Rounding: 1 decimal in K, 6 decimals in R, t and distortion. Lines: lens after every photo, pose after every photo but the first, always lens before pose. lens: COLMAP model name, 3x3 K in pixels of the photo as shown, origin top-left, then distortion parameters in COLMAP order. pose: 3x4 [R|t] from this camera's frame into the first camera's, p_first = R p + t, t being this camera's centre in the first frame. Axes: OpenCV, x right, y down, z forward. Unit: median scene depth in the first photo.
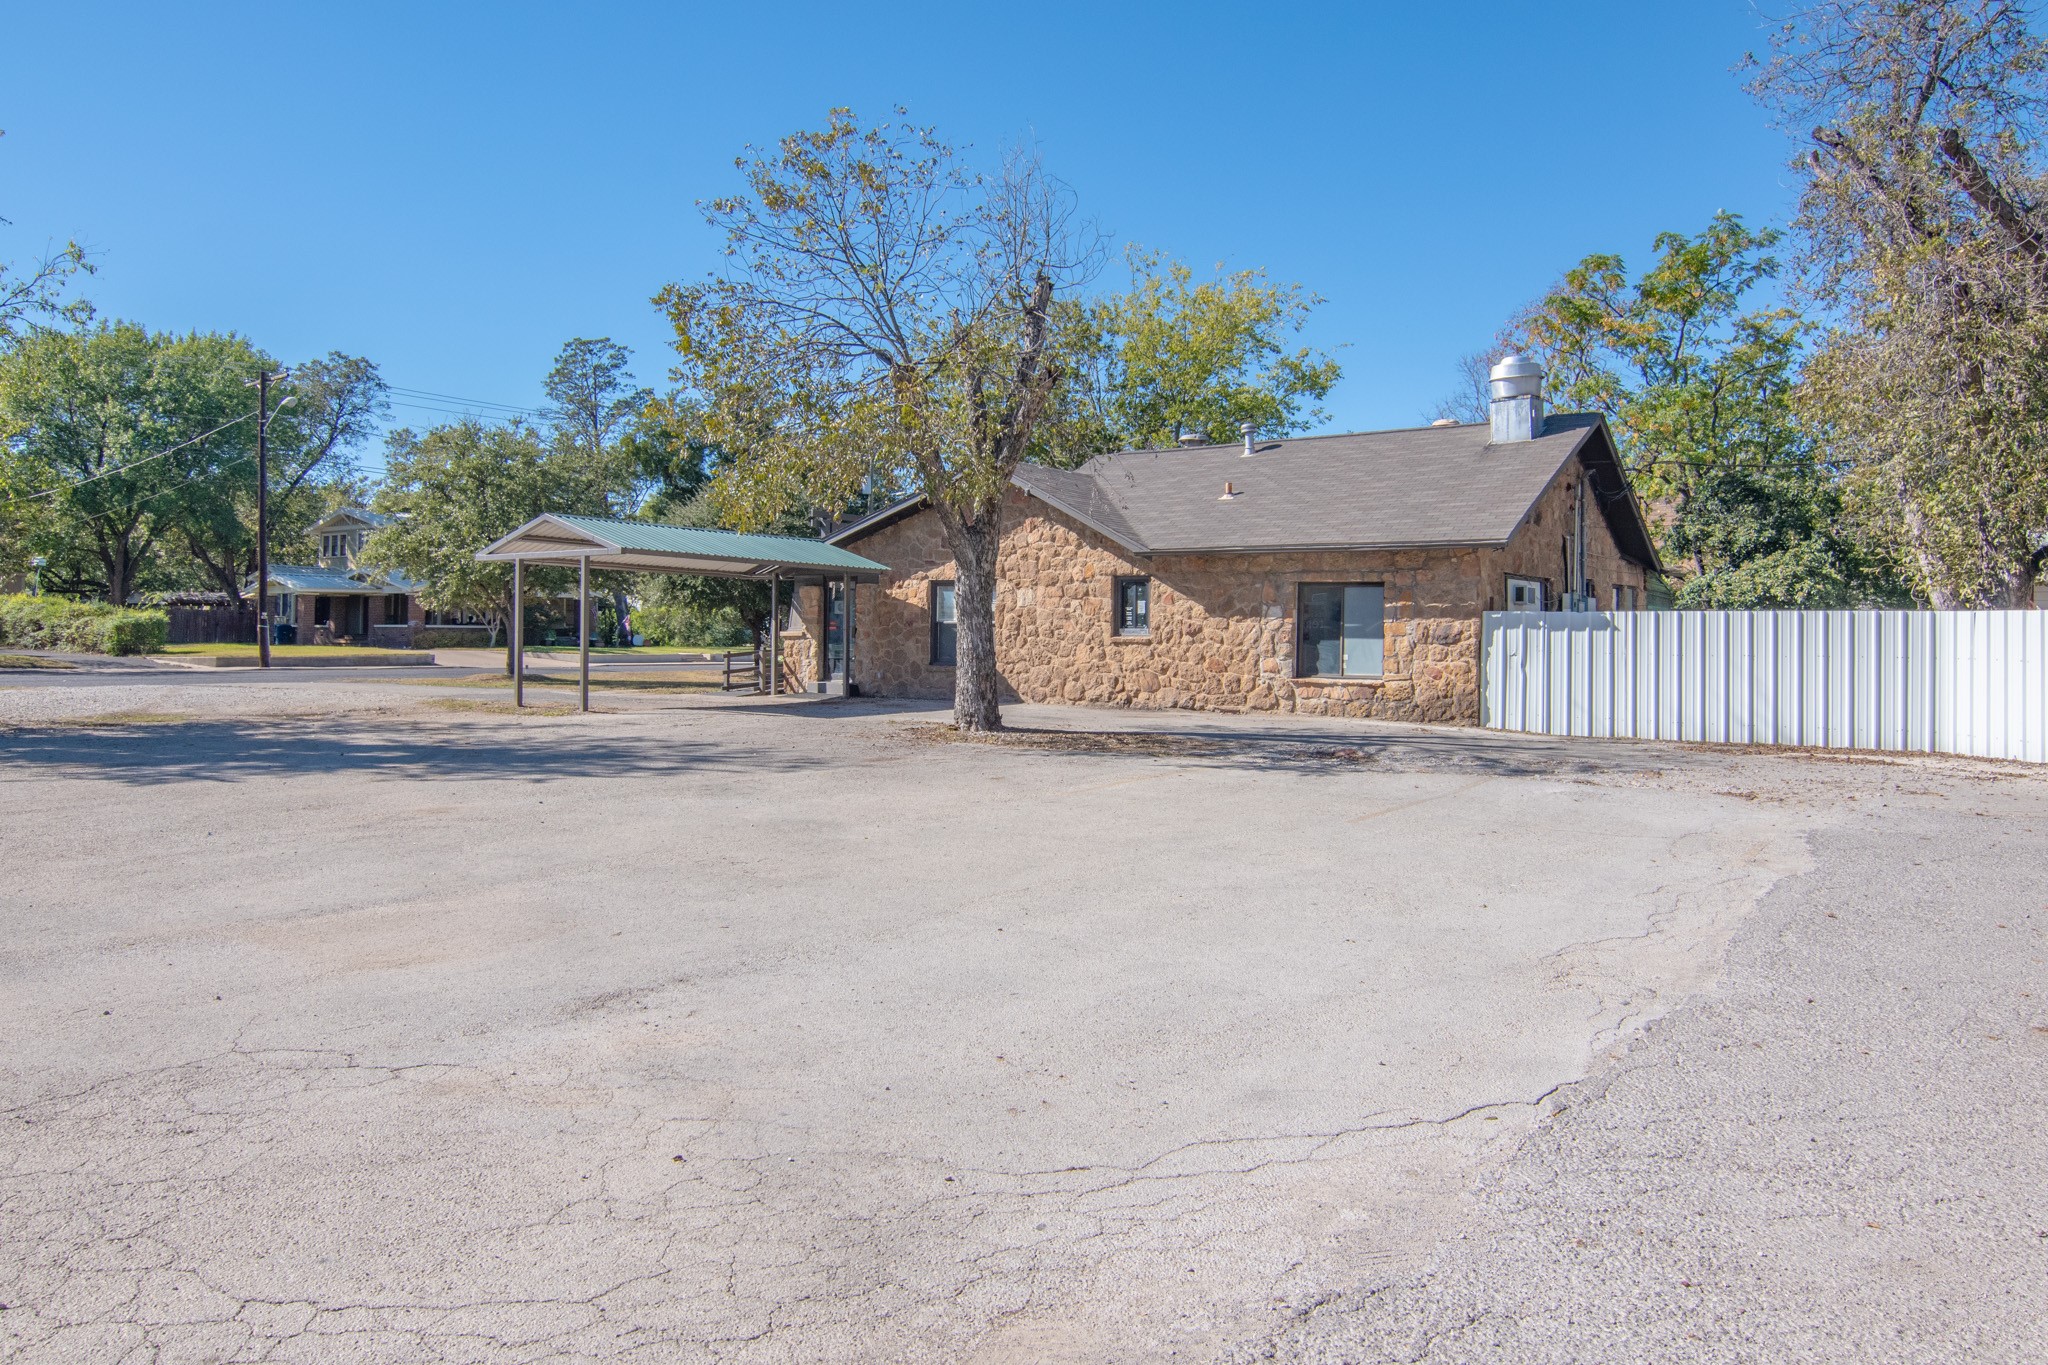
lens RADIAL K [[1393.3, 0, 1024.0], [0, 1393.3, 684.0], [0, 0, 1]] dist [0.002271, 0.000107]
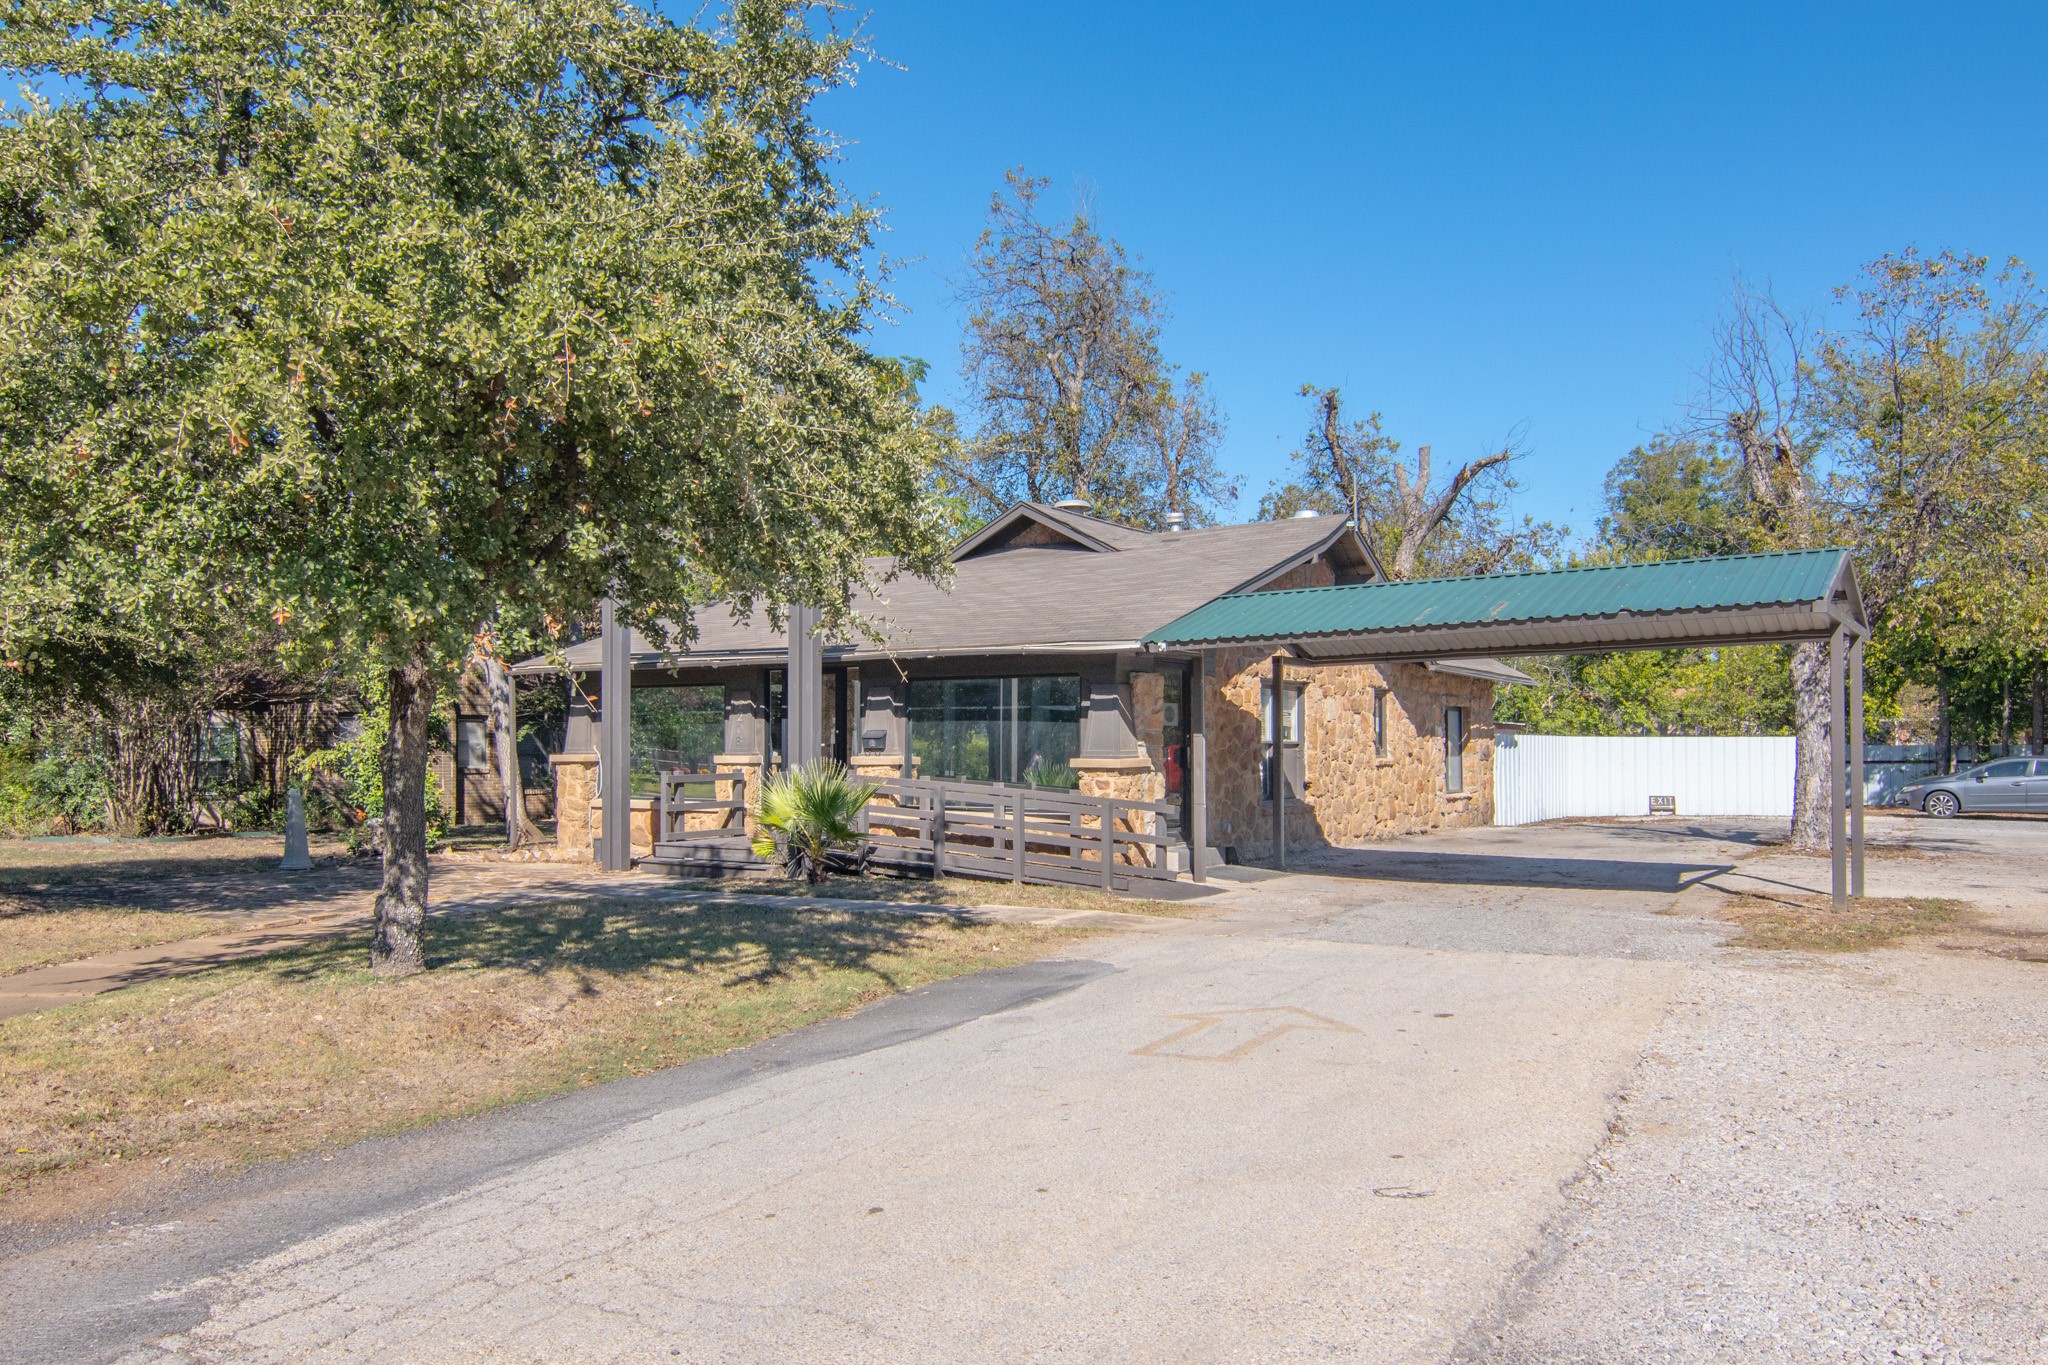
lens RADIAL K [[1393.3, 0, 1017.9], [0, 1393.3, 690.0], [0, 0, 1]] dist [0.002271, 0.000107]
pose [[-0.064759, 0.017657, 0.997745, -0.825047], [0.013372, 0.999769, -0.016825, -0.068313], [-0.997811, 0.012252, -0.064980, 1.336978]]
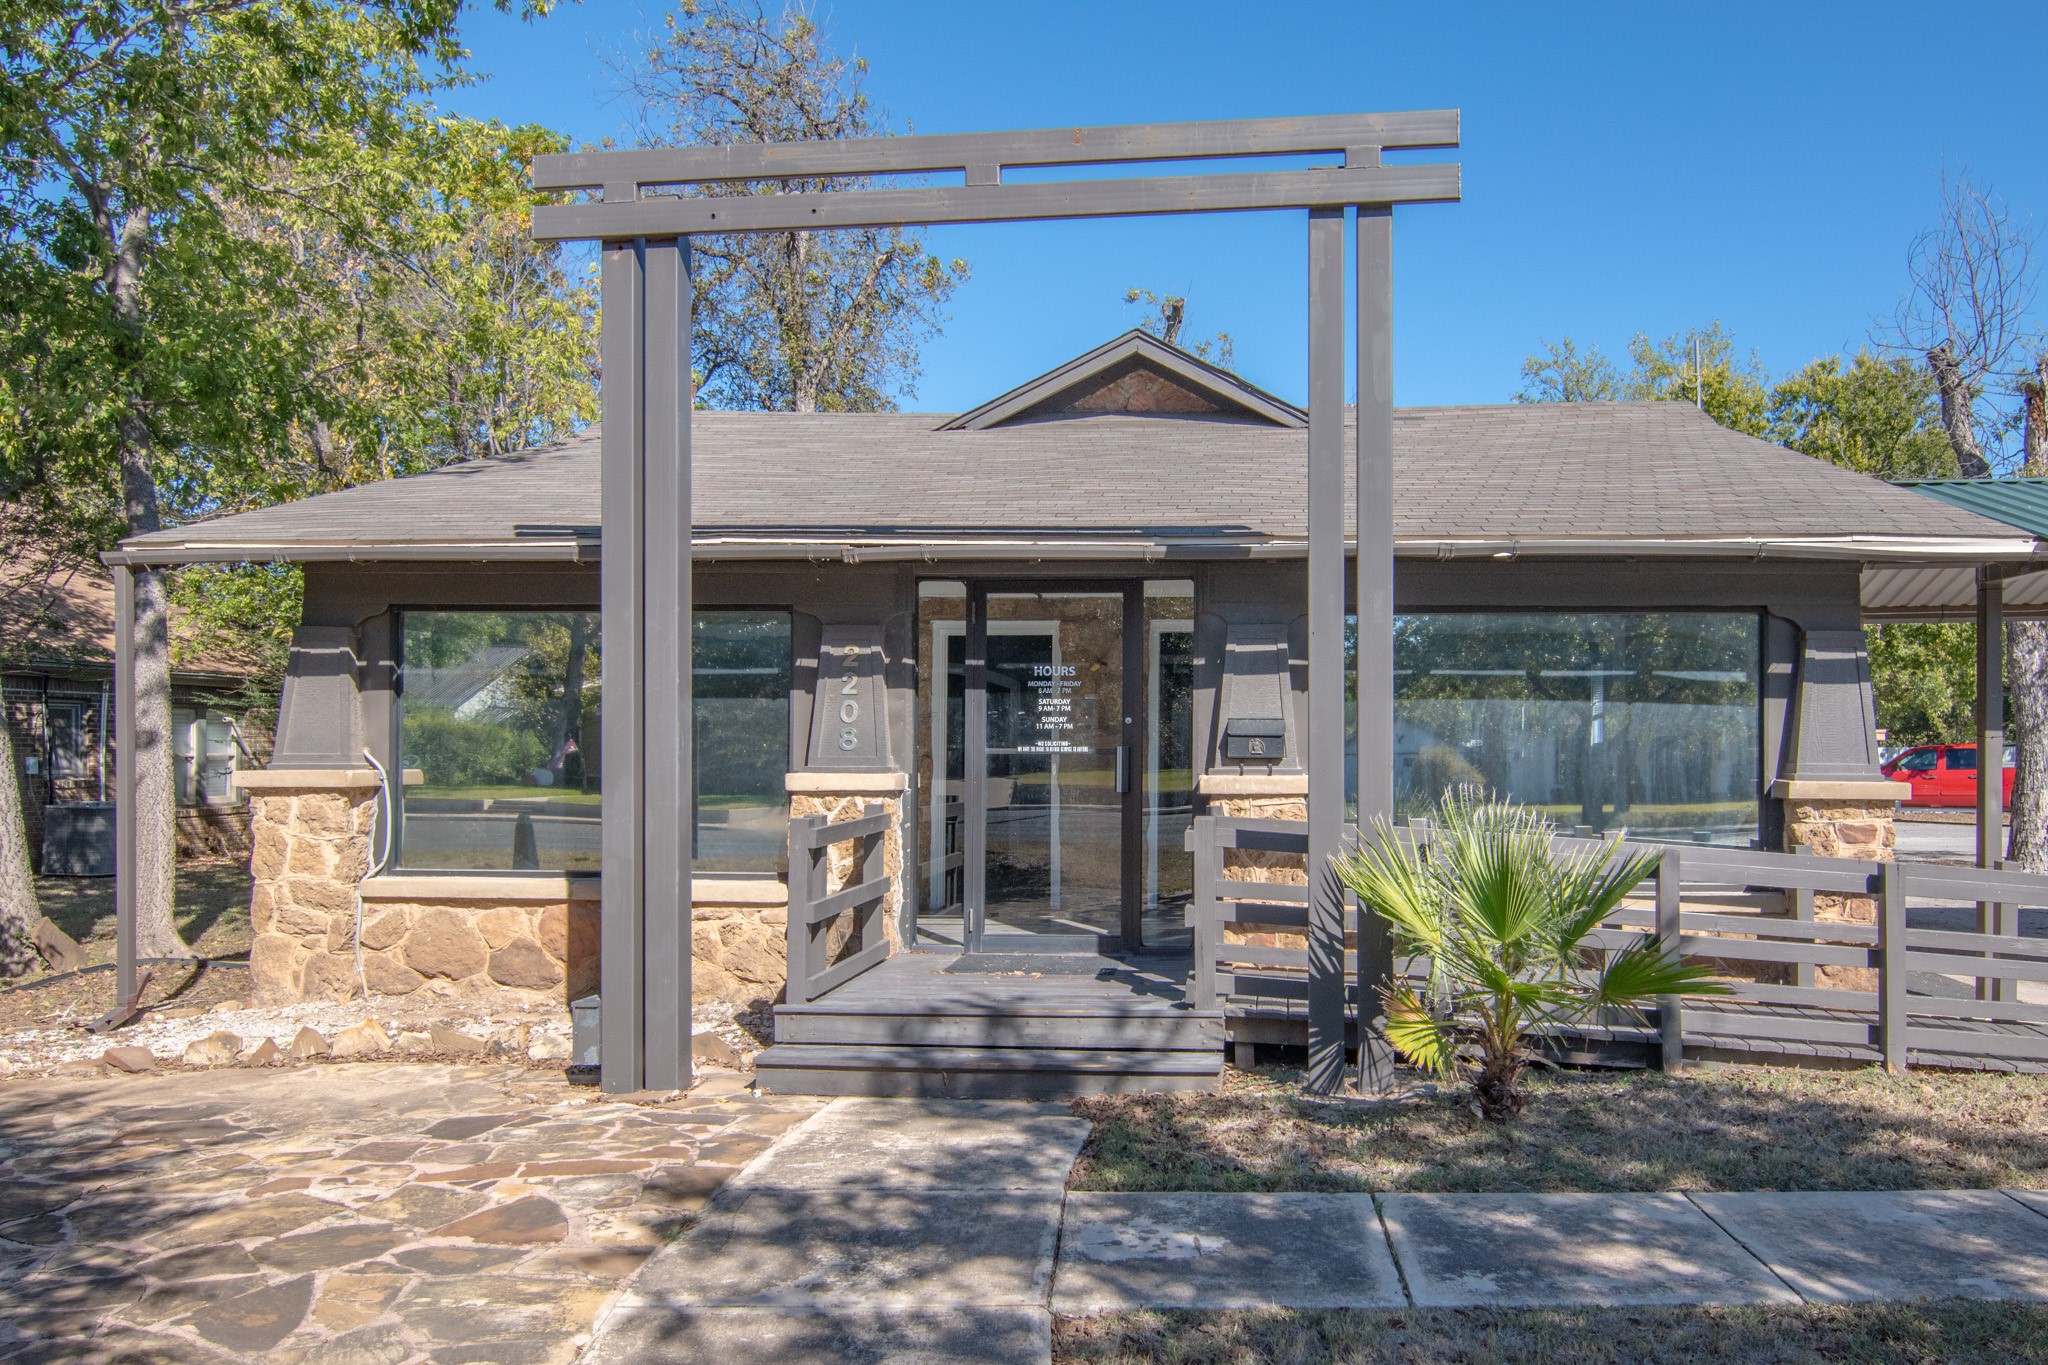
lens RADIAL K [[1393.3, 0, 1028.4], [0, 1393.3, 688.9], [0, 0, 1]] dist [0.002271, 0.000107]
pose [[-0.515685, 0.015370, 0.856640, -0.381053], [-0.001481, 0.999822, -0.018830, -0.061467], [-0.856777, -0.010979, -0.515570, 1.562541]]
